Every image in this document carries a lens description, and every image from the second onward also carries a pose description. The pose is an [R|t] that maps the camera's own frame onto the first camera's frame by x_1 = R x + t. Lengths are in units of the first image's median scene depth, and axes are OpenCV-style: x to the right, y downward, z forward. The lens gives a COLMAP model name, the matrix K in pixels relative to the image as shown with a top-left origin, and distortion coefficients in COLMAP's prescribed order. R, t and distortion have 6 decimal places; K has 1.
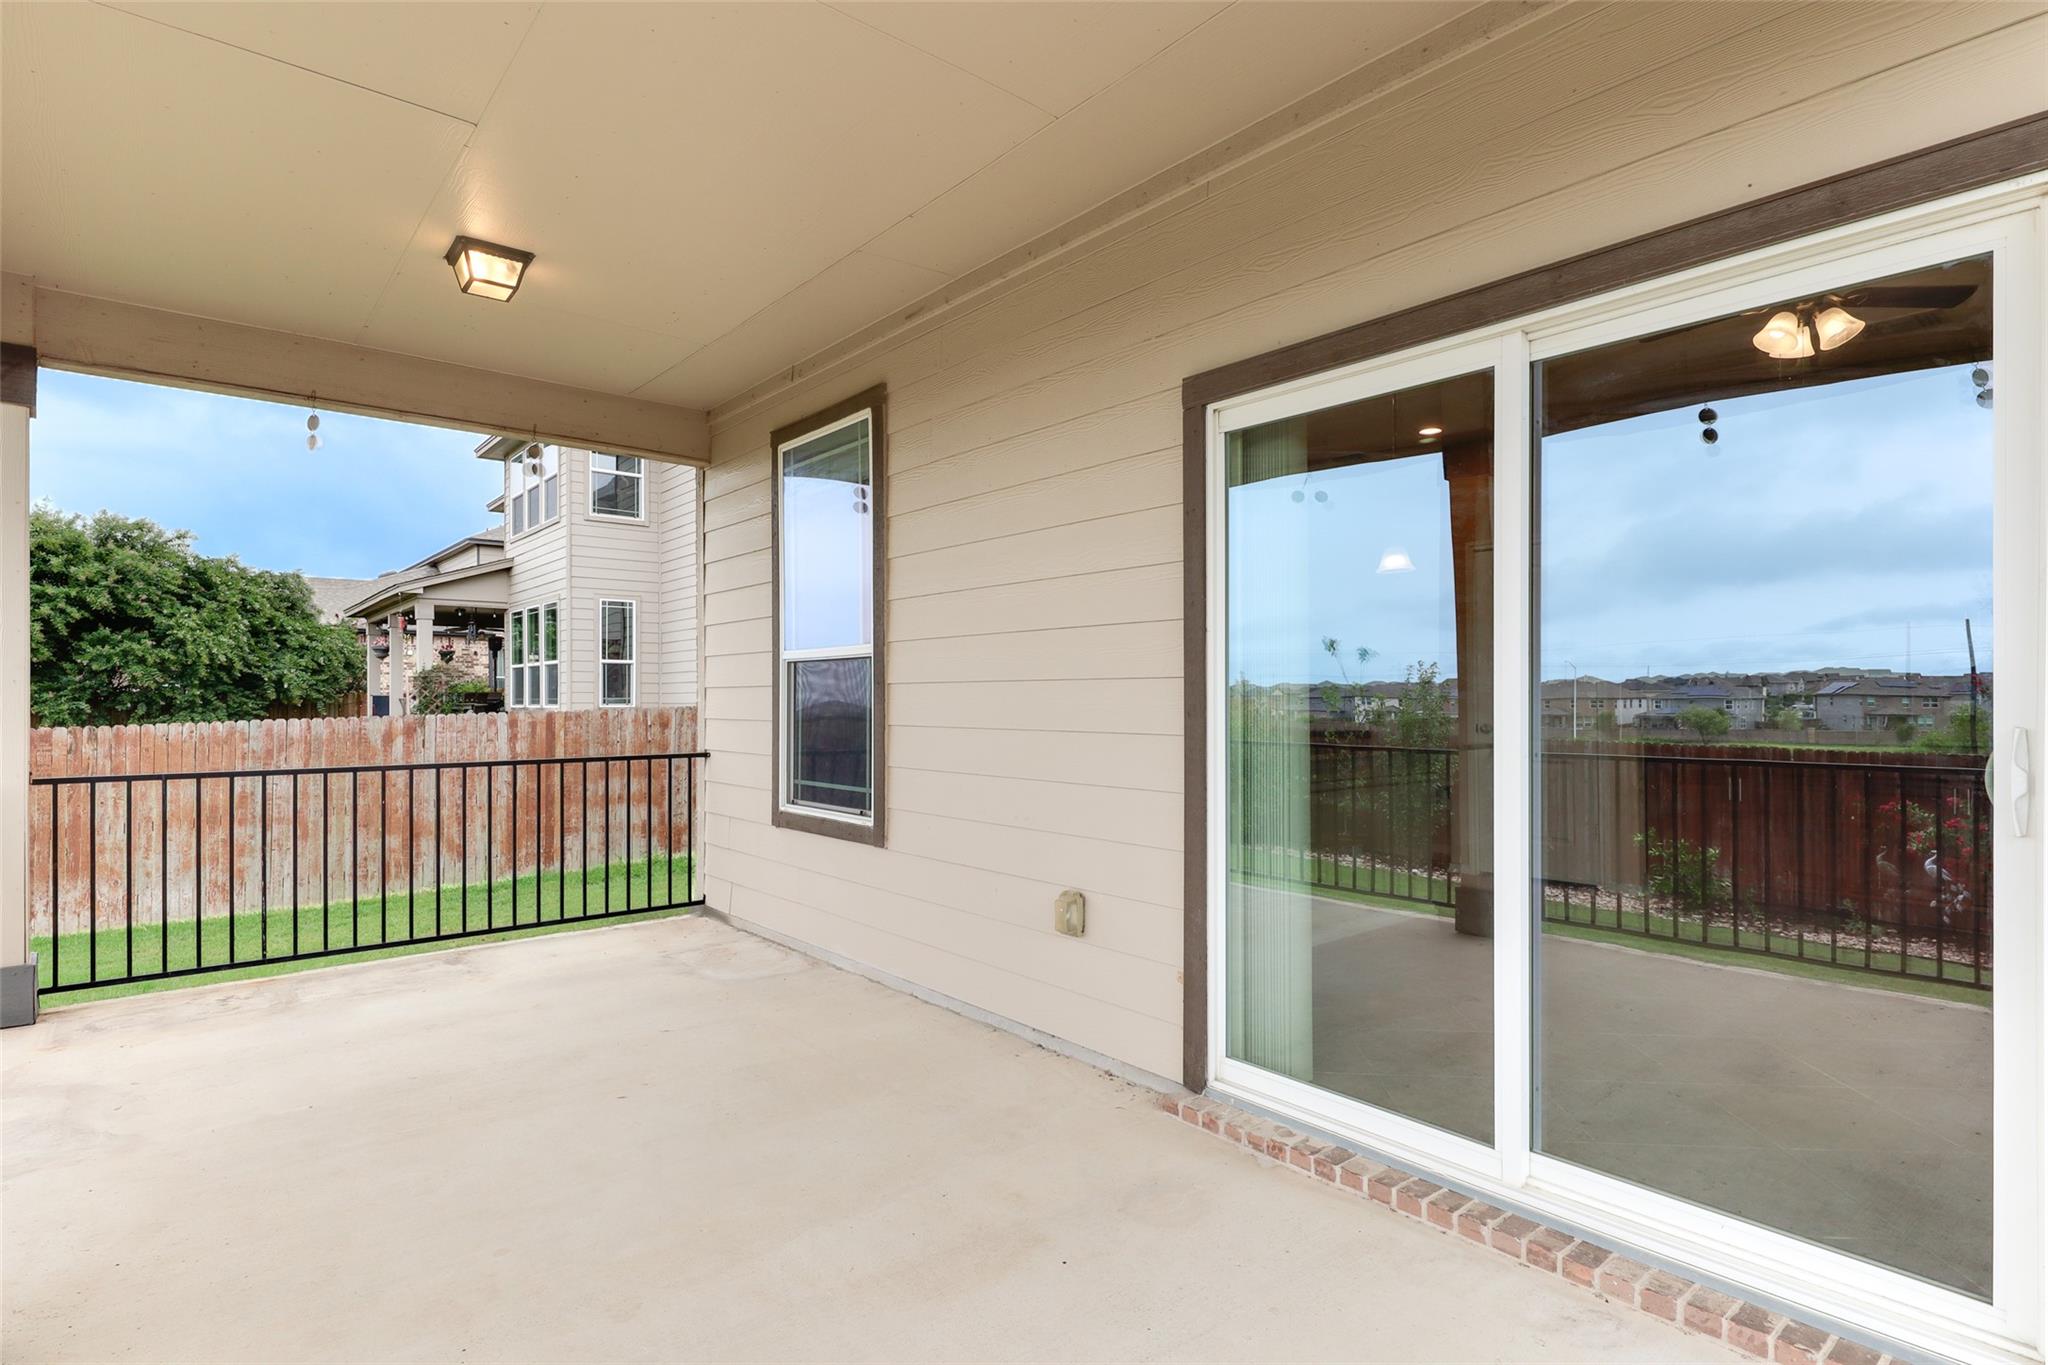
lens RADIAL K [[1045.3, 0, 1032.2], [0, 1045.3, 682.4], [0, 0, 1]] dist [0.000563, -0.001173]
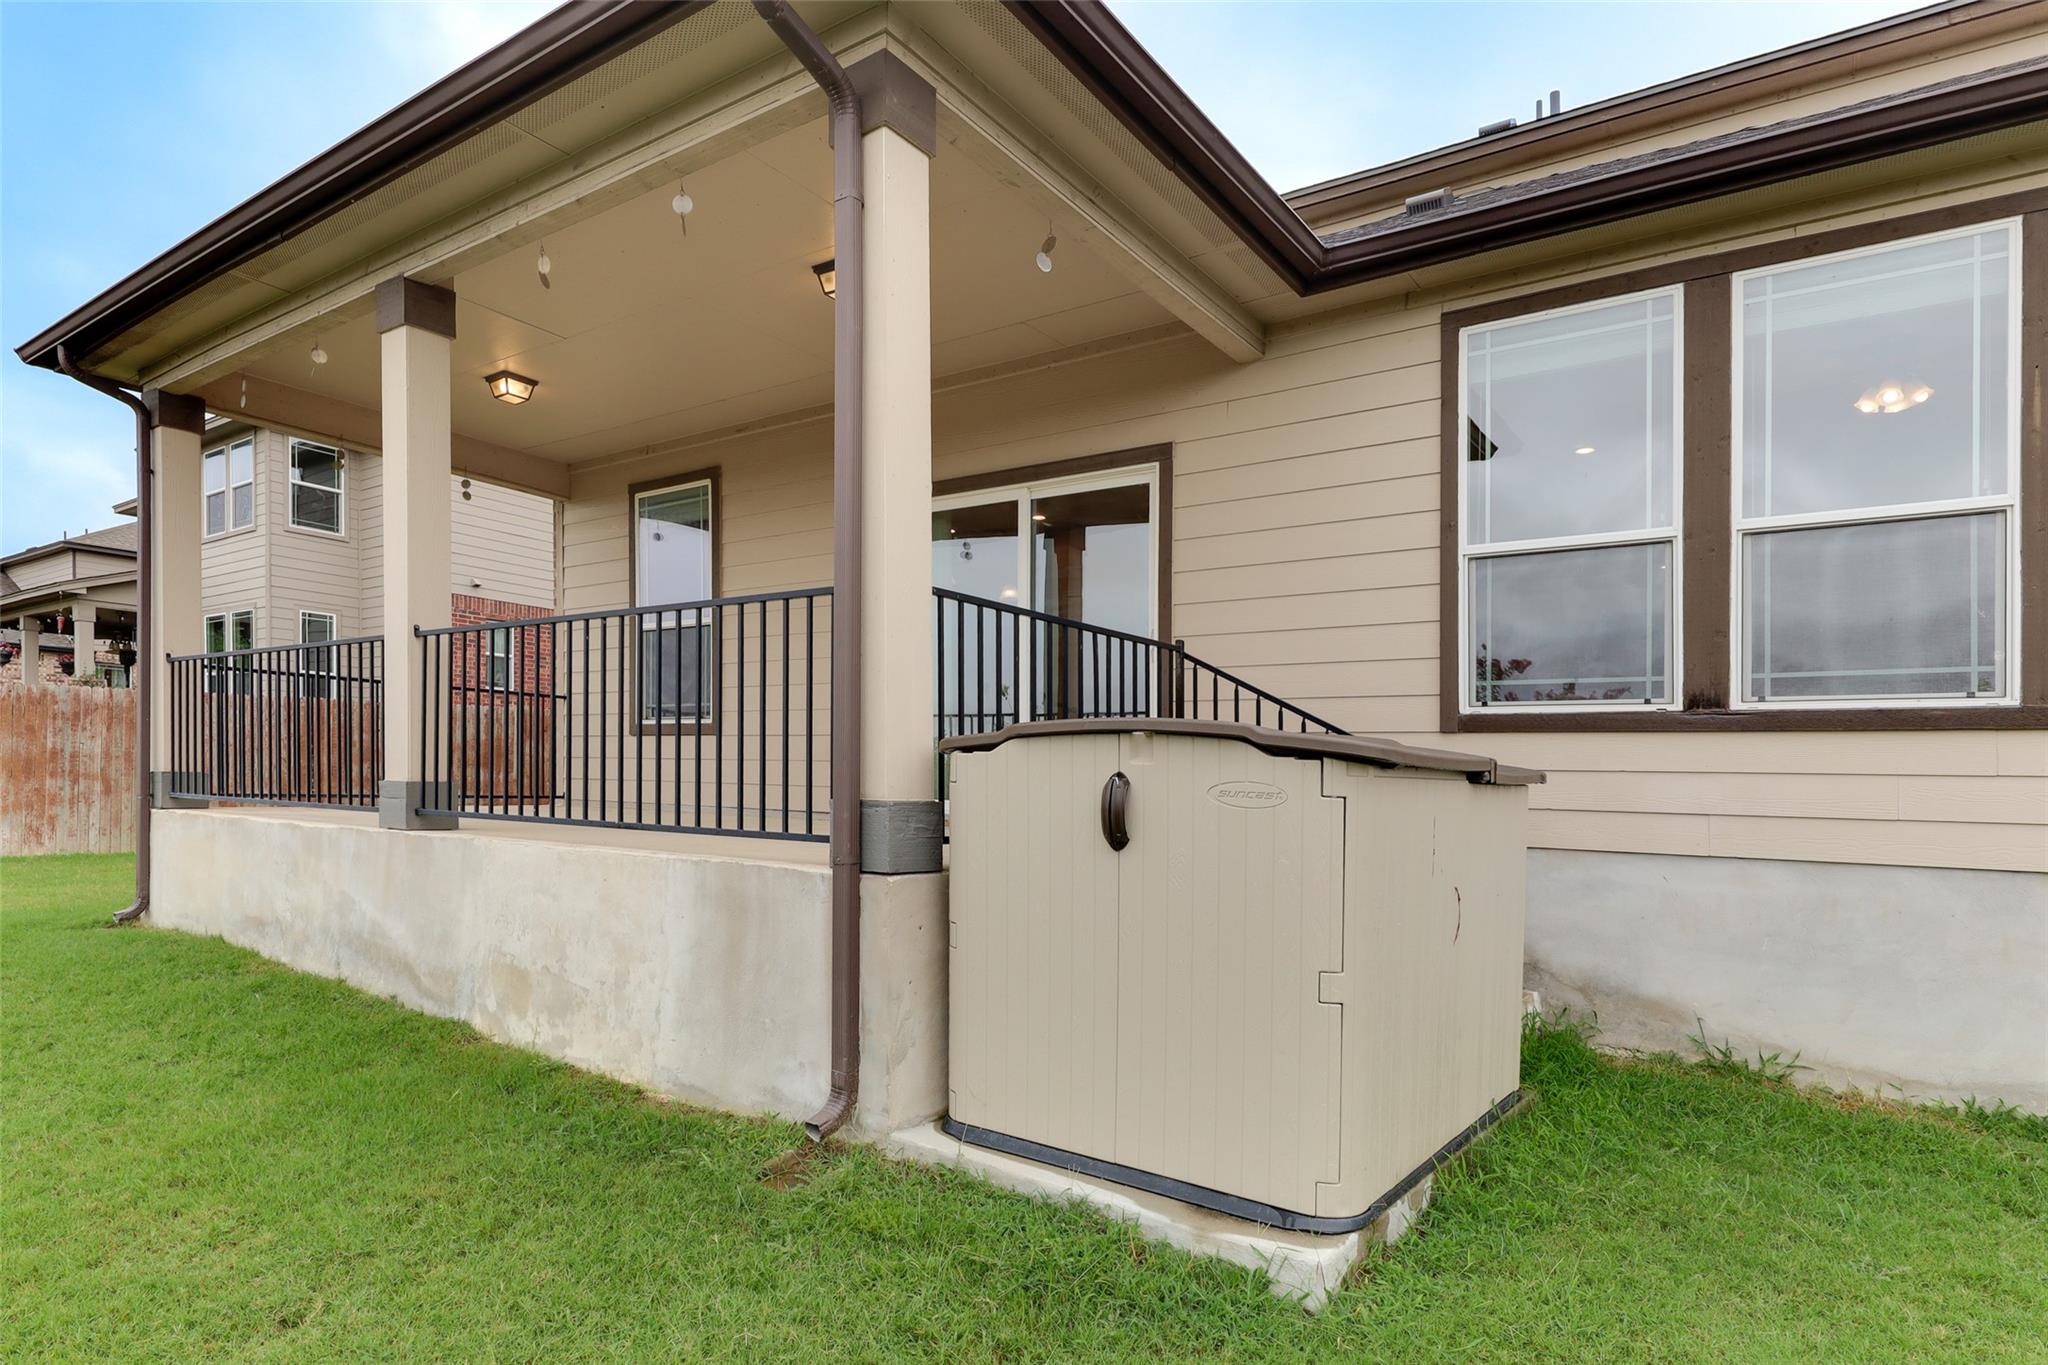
lens RADIAL K [[1155.3, 0, 957.6], [0, 1155.3, 782.8], [0, 0, 1]] dist [0.000964, -0.000361]
pose [[0.972453, 0.027454, 0.231478, -0.045459], [-0.032102, 0.999351, 0.016336, 0.047074], [-0.230879, -0.023317, 0.972703, -0.233692]]
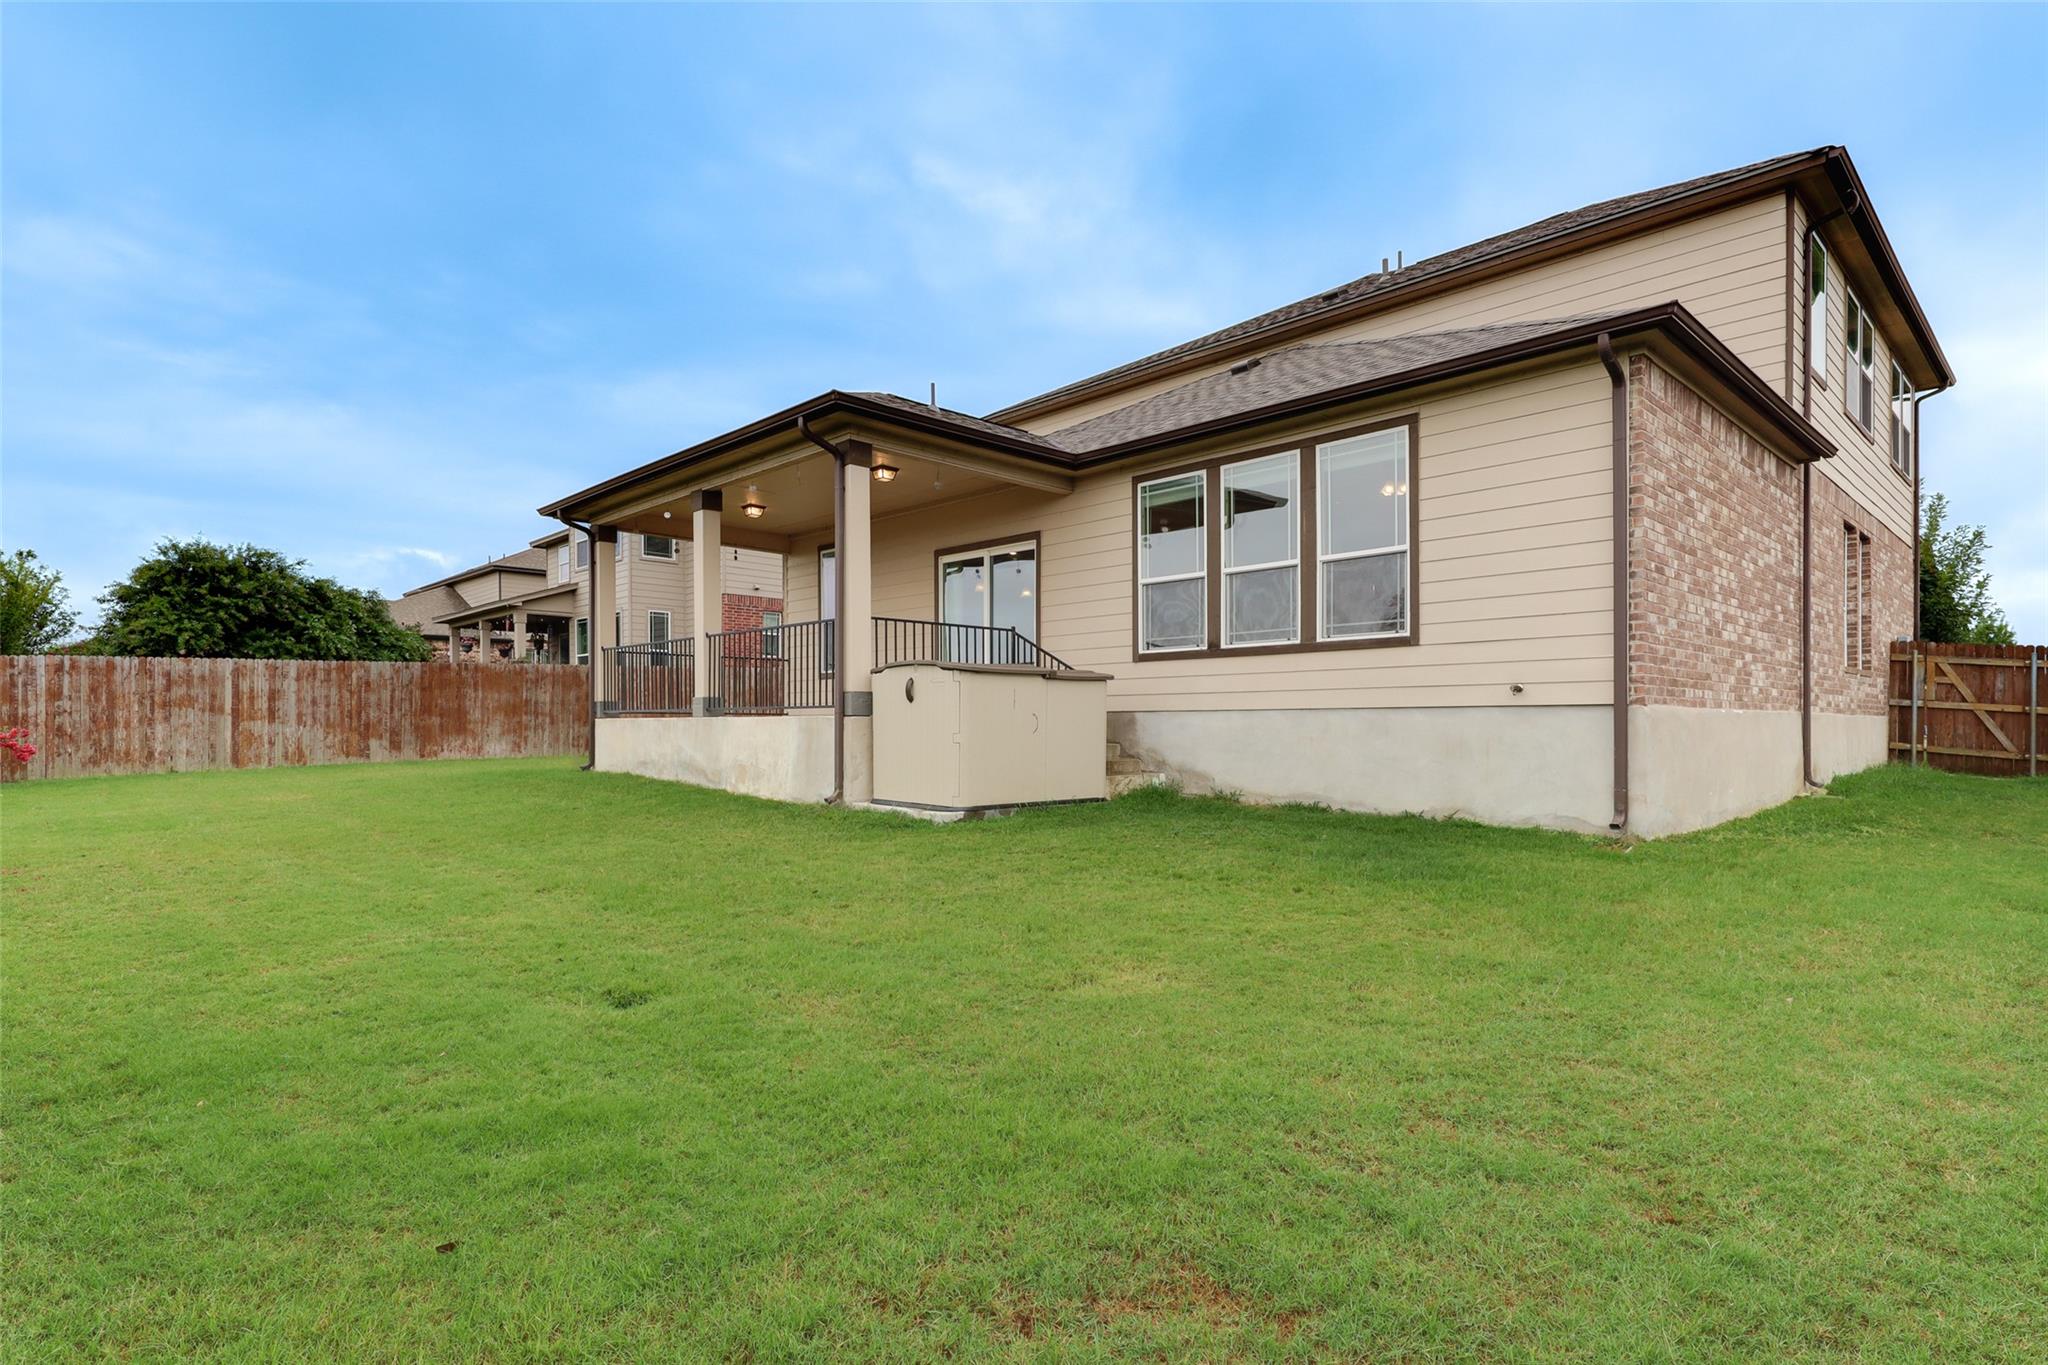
lens RADIAL K [[1045.3, 0, 1032.2], [0, 1045.3, 682.4], [0, 0, 1]] dist [0.000563, -0.001173]
pose [[0.997253, 0.006871, 0.073752, 0.040469], [-0.004999, 0.999662, -0.025528, 0.062302], [-0.073902, 0.025089, 0.996950, -0.570189]]
